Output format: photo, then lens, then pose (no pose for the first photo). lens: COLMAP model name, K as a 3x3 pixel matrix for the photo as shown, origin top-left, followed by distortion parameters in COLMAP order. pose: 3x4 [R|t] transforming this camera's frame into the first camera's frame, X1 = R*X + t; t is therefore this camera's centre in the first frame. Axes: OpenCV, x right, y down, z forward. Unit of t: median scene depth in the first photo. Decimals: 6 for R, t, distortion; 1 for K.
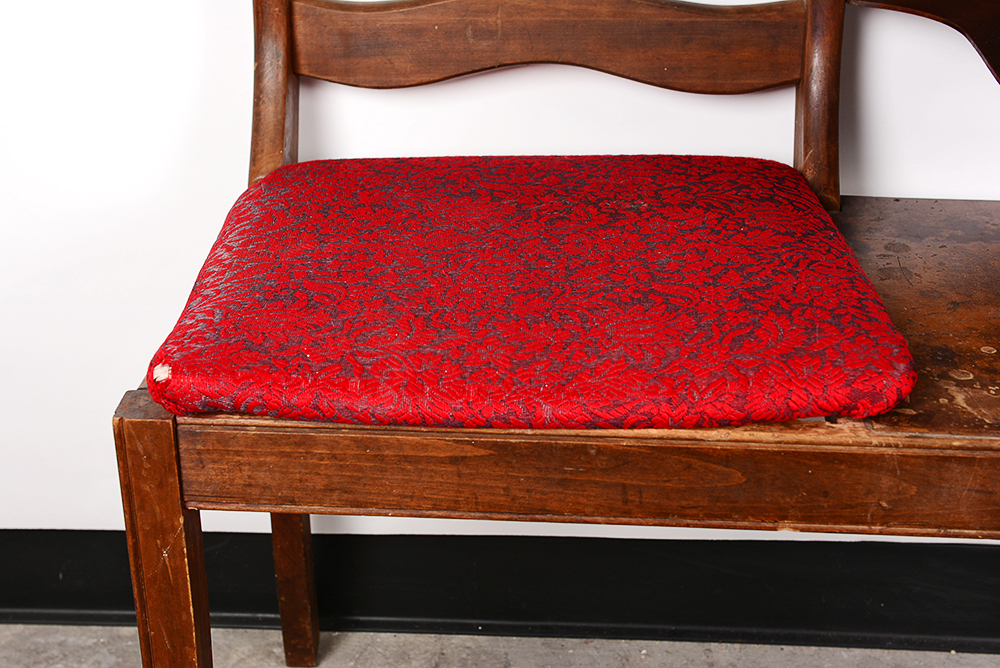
lens RADIAL K [[1571.9, 0, 518.9], [0, 1571.9, 351.3], [0, 0, 1]] dist [0.048487, 0.000000]
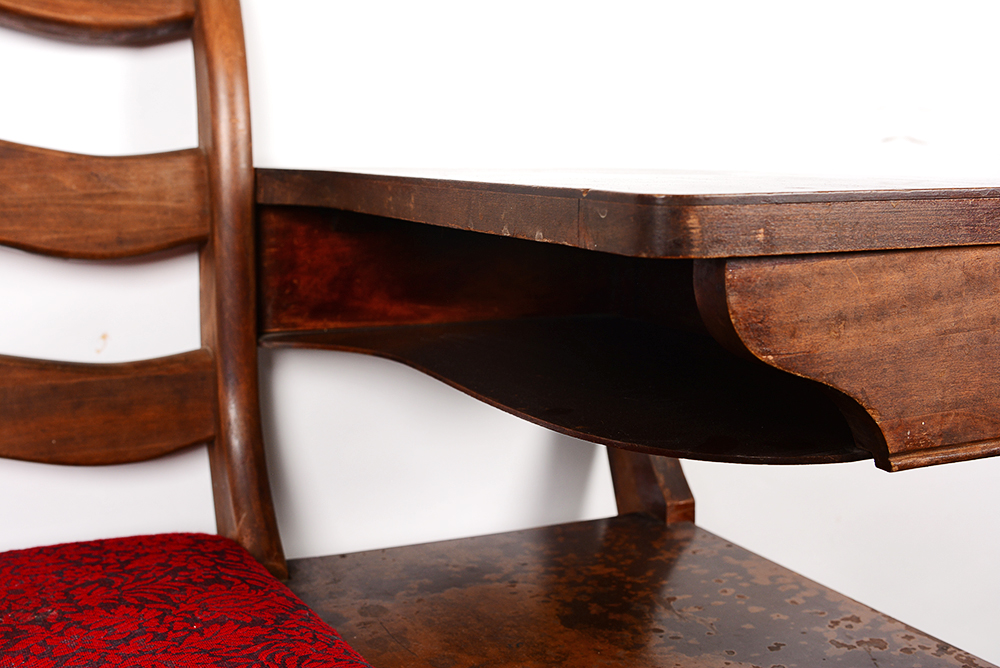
lens RADIAL K [[1209.6, 0, 500.7], [0, 1209.6, 324.2], [0, 0, 1]] dist [-0.025646, 0.000000]
pose [[0.870913, -0.066277, 0.486948, -0.006531], [0.200382, 0.952645, -0.228724, -0.046982], [-0.448729, 0.296774, 0.842951, 0.348689]]
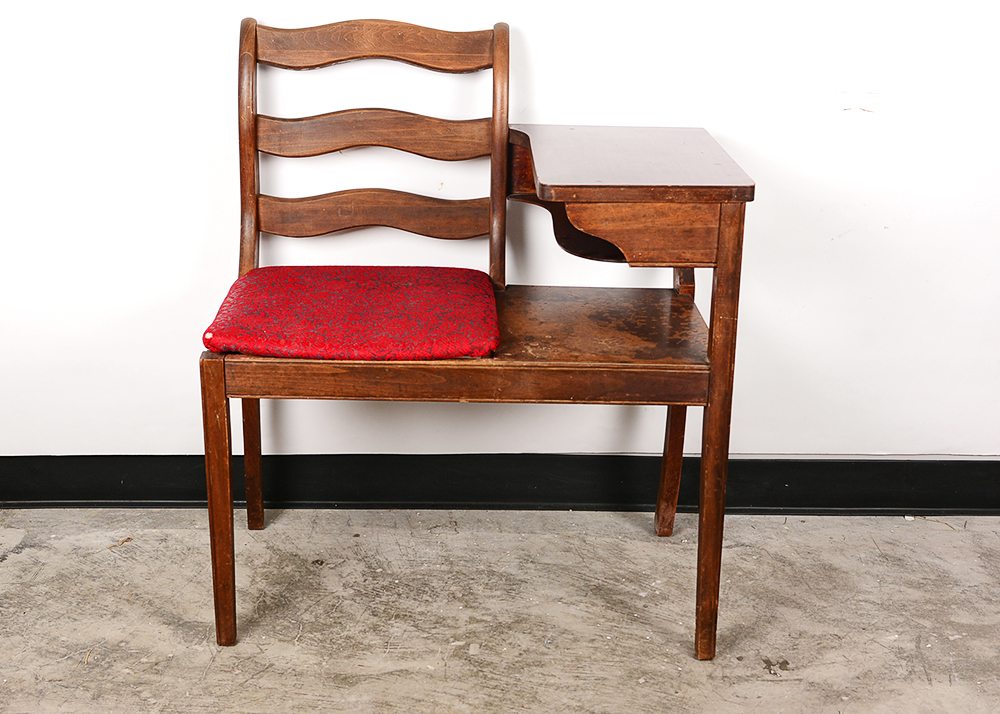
lens RADIAL K [[1427.8, 0, 495.3], [0, 1427.8, 328.5], [0, 0, 1]] dist [0.038278, 0.000000]
pose [[0.997088, -0.007056, 0.075933, 0.033748], [0.016035, 0.992848, -0.118305, 0.202016], [-0.074555, 0.119178, 0.990070, -0.987030]]
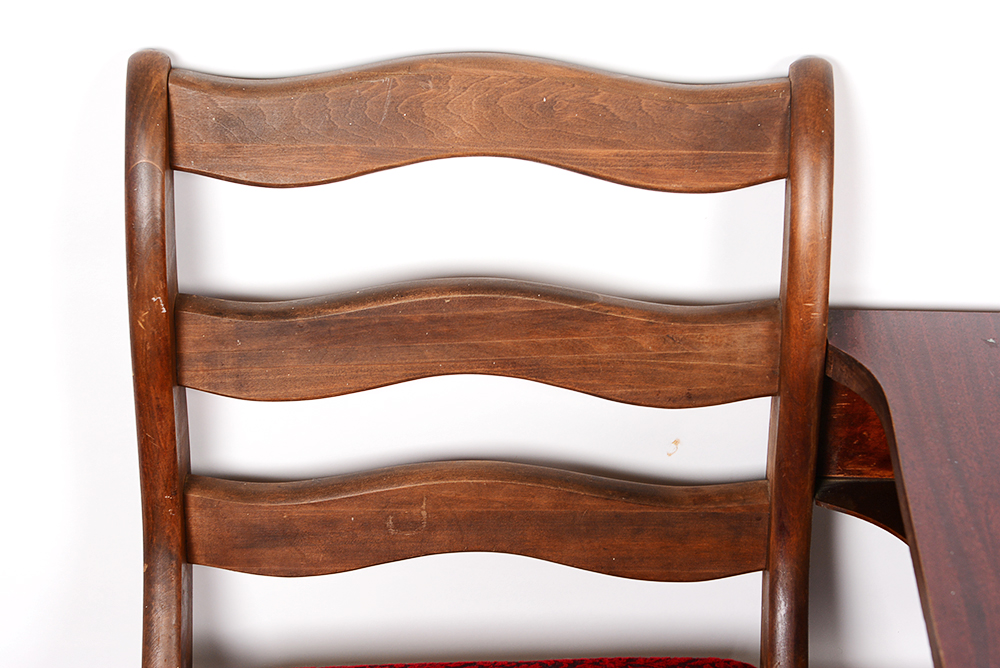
lens RADIAL K [[2378.8, 0, 543.5], [0, 2378.8, 326.1], [0, 0, 1]] dist [0.123560, 0.000000]
pose [[0.999097, -0.014115, 0.040084, 0.002183], [0.011139, 0.997231, 0.073531, -0.414194], [-0.041011, -0.073018, 0.996487, -0.322764]]
